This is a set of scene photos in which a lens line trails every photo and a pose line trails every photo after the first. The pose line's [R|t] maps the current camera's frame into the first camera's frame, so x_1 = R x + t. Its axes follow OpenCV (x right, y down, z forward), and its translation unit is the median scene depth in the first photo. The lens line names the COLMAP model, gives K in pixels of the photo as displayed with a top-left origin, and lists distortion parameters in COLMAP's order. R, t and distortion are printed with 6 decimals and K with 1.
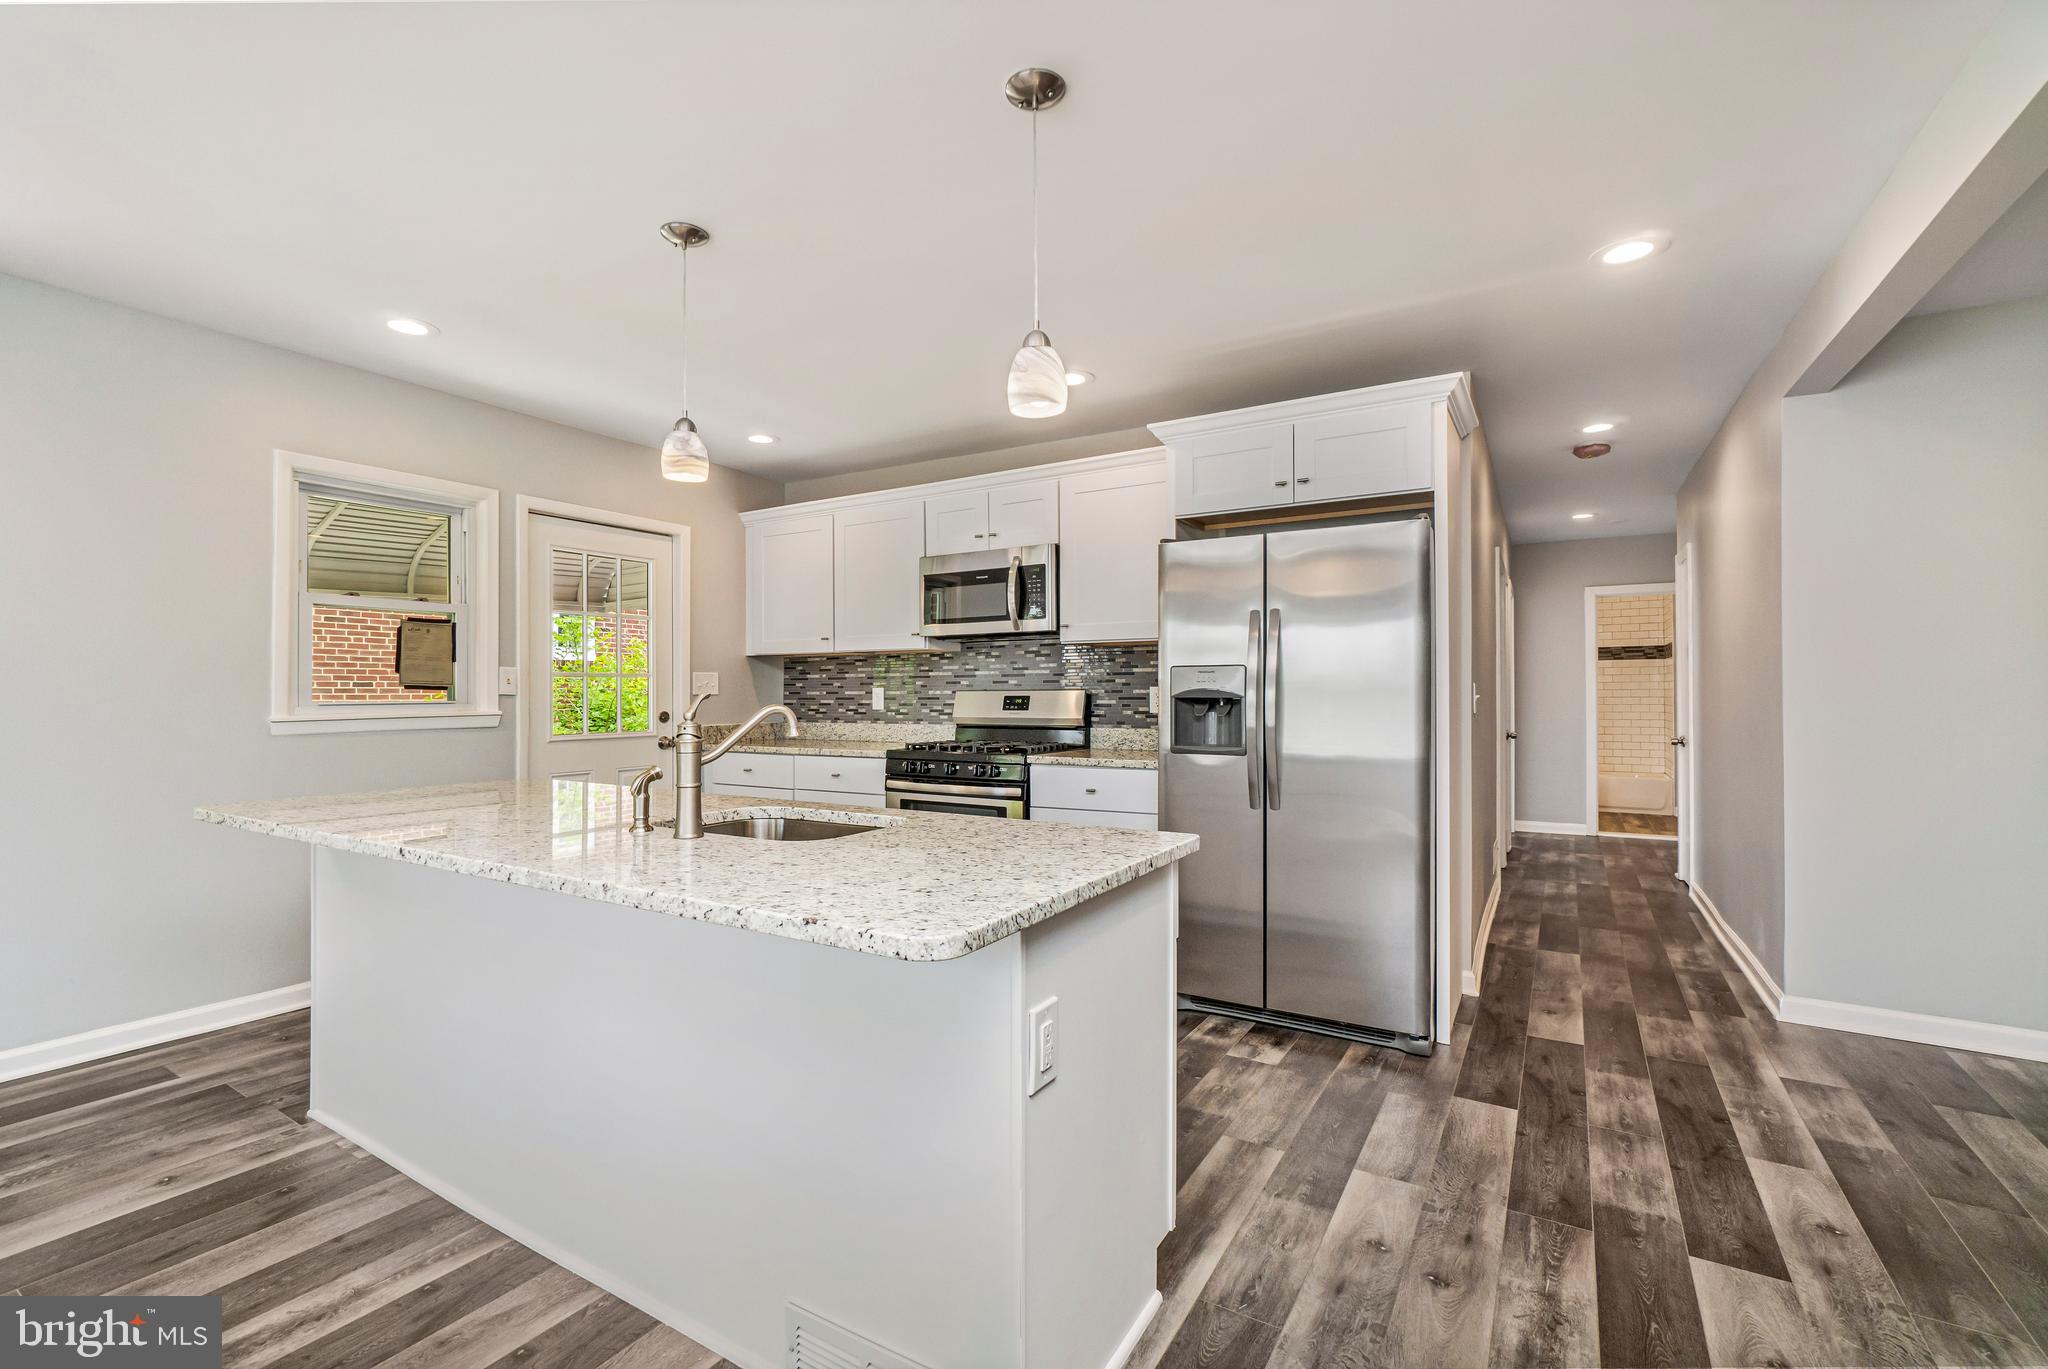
lens RADIAL K [[897.8, 0, 1002.0], [0, 897.8, 687.7], [0, 0, 1]] dist [0.005566, 0.000016]
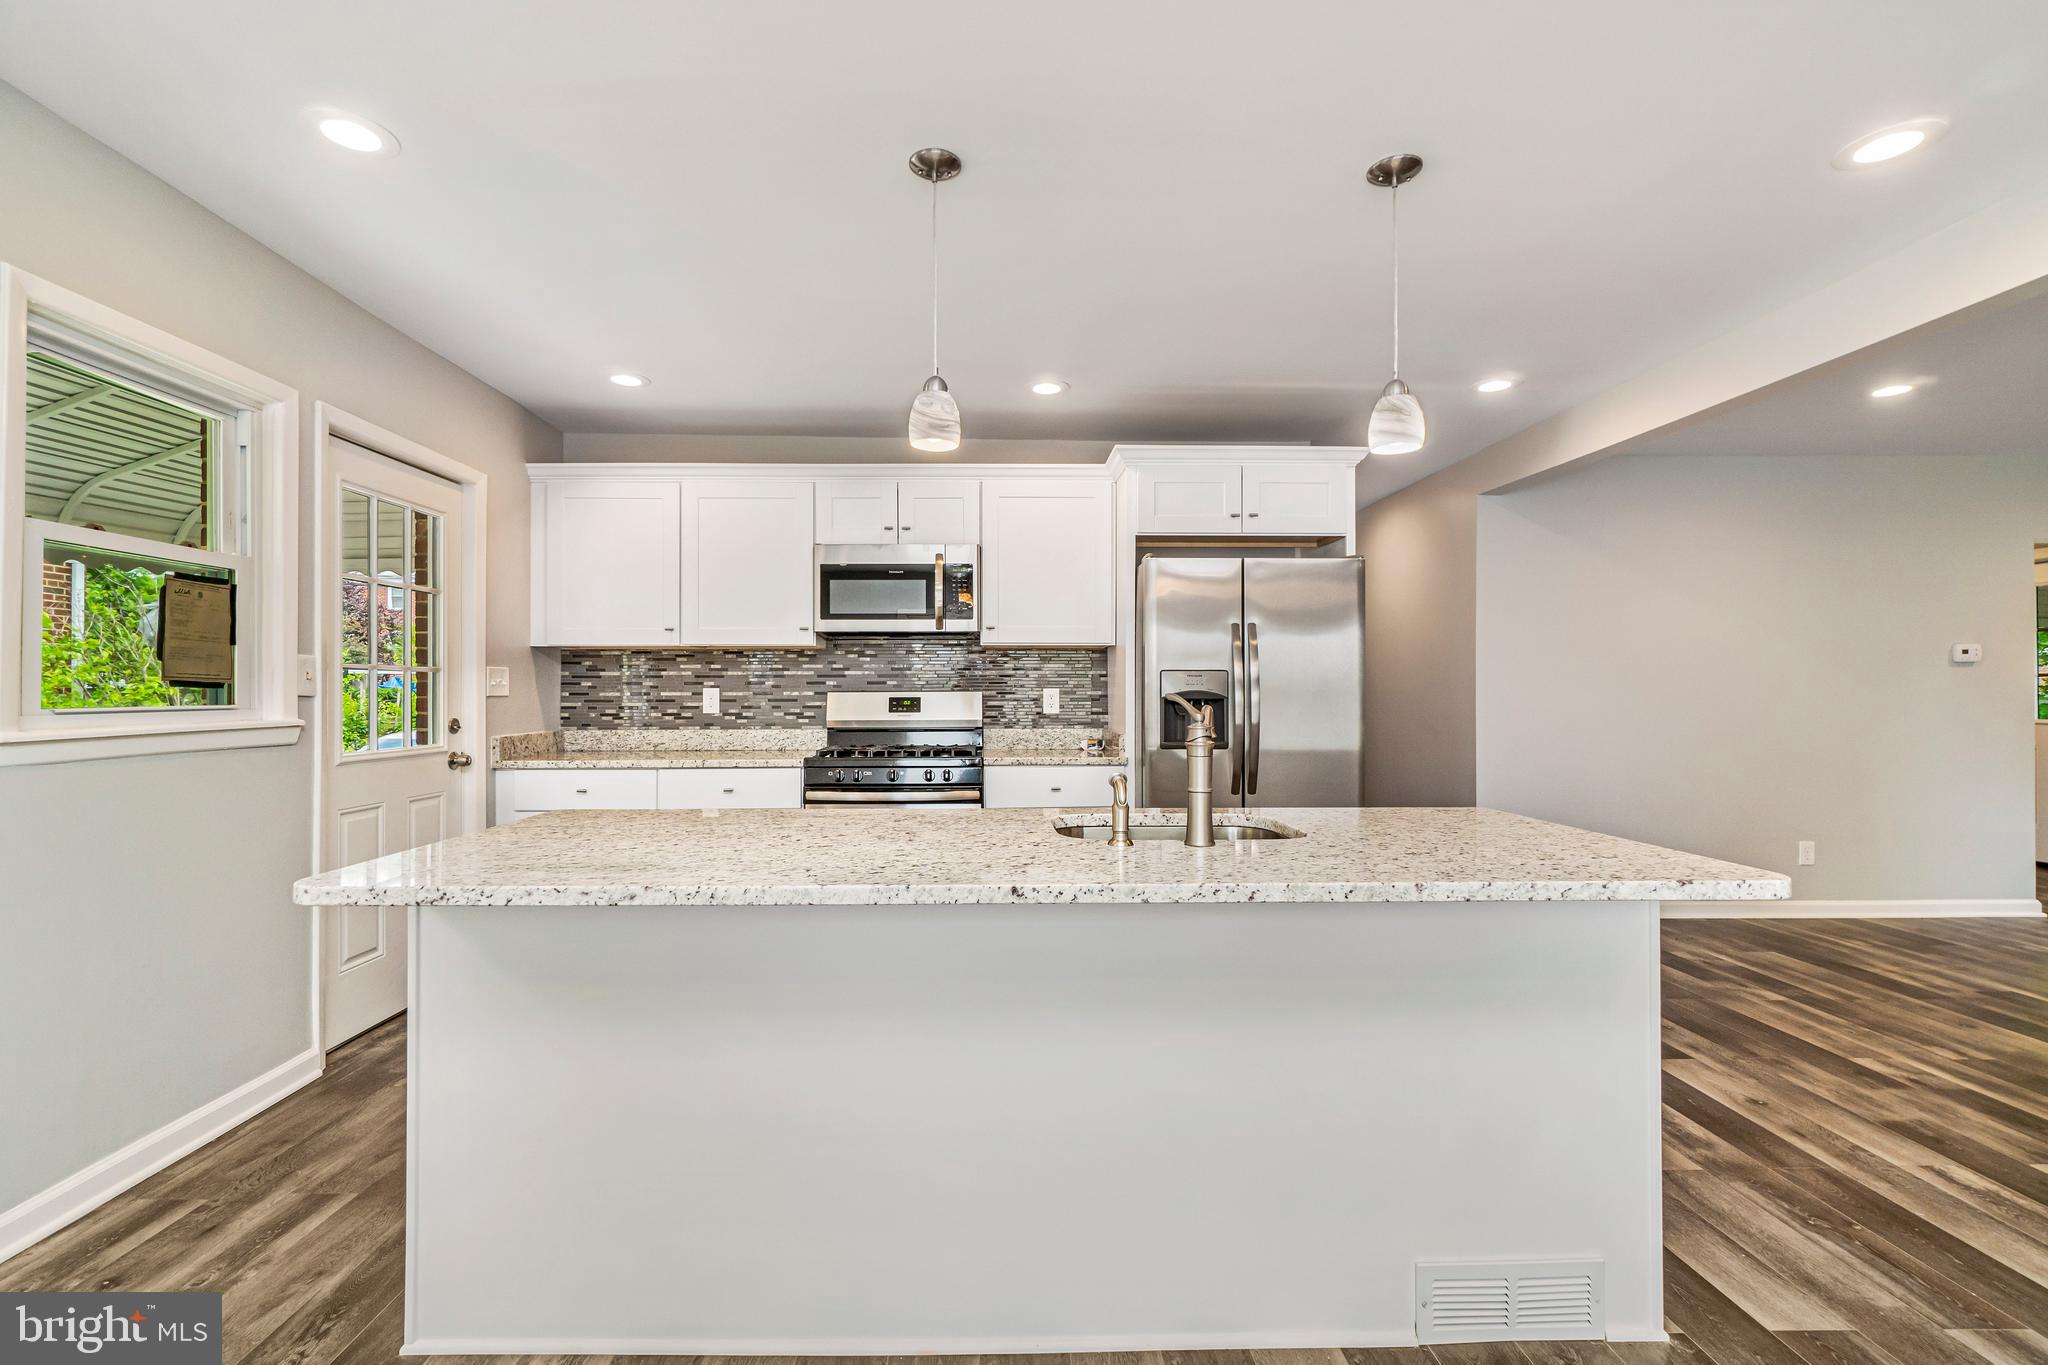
lens RADIAL K [[910.8, 0, 1004.6], [0, 910.8, 687.2], [0, 0, 1]] dist [0.001076, 0.000677]
pose [[0.836868, 0.005681, 0.547376, -0.495535], [-0.004006, 0.999983, -0.004254, 0.002400], [-0.547390, 0.001368, 0.836876, 0.145072]]
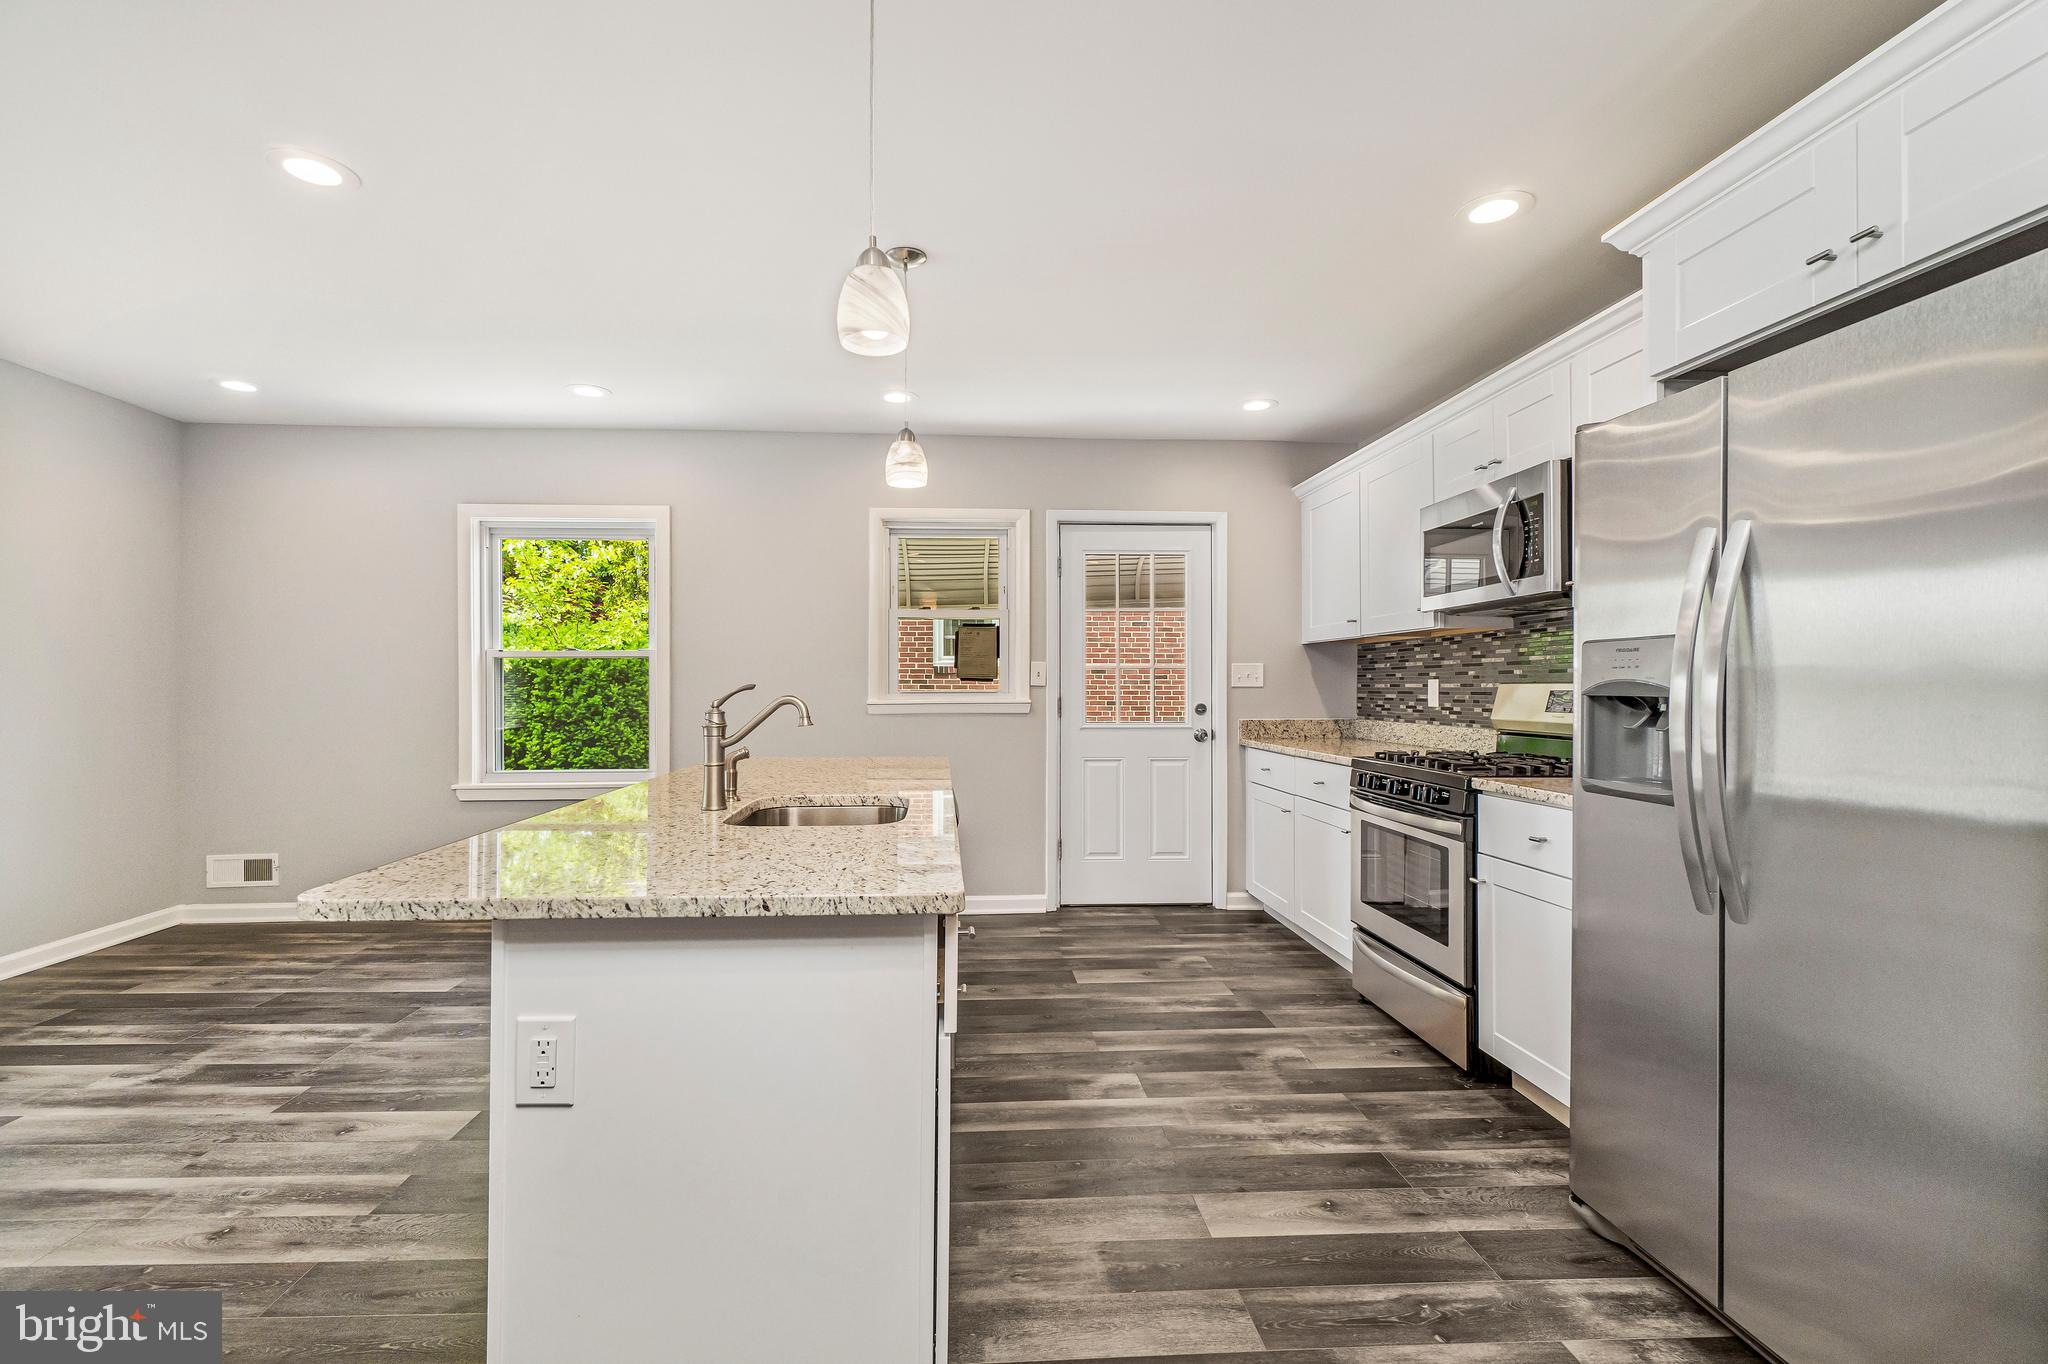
lens RADIAL K [[910.8, 0, 1002.8], [0, 910.8, 676.8], [0, 0, 1]] dist [0.001076, 0.000677]
pose [[0.573539, -0.003976, -0.819169, 0.390227], [0.001172, 0.999991, -0.004033, 0.000902], [0.819178, 0.001352, 0.573538, 0.300891]]
